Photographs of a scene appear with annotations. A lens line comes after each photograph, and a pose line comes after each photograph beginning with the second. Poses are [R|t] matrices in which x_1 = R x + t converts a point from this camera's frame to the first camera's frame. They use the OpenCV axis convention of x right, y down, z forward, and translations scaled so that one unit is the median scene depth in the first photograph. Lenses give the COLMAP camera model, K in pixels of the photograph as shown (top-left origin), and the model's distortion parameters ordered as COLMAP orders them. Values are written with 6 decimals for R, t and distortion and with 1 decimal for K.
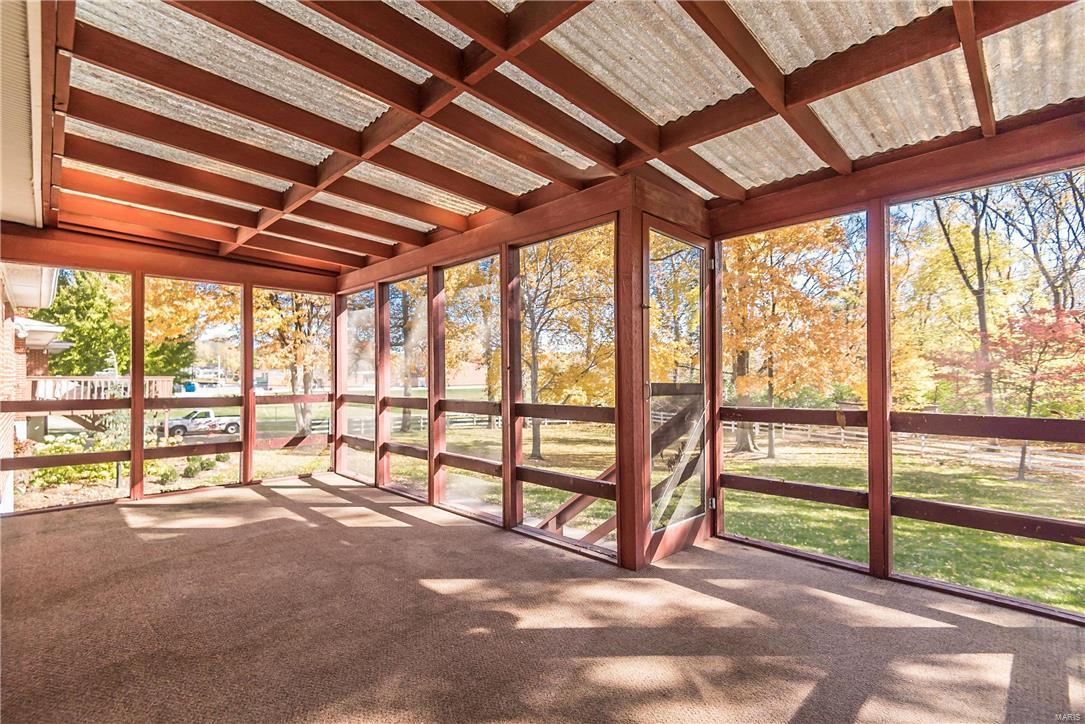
lens RADIAL K [[501.0, 0, 542.5], [0, 501.0, 362.0], [0, 0, 1]] dist [-0.001518, -0.000794]
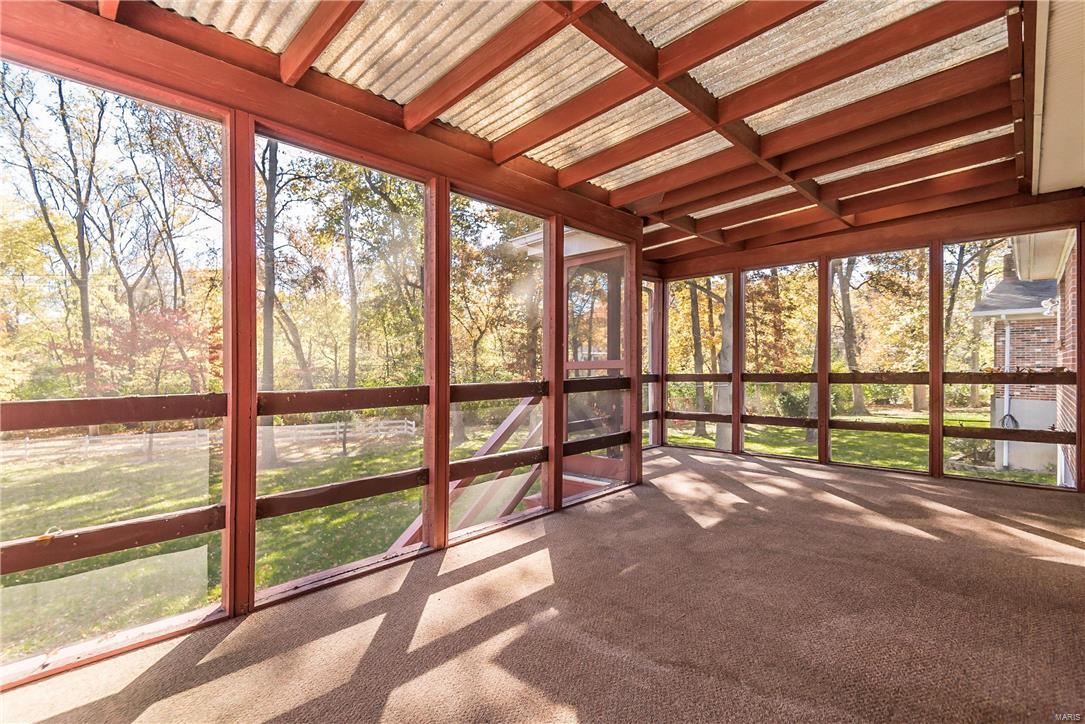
lens RADIAL K [[501.0, 0, 542.5], [0, 501.0, 362.0], [0, 0, 1]] dist [-0.001518, -0.000794]
pose [[-0.012519, 0.004263, 0.999913, -1.015694], [-0.017634, 0.999834, -0.004483, 0.048662], [-0.999766, -0.017688, -0.012442, 1.017748]]
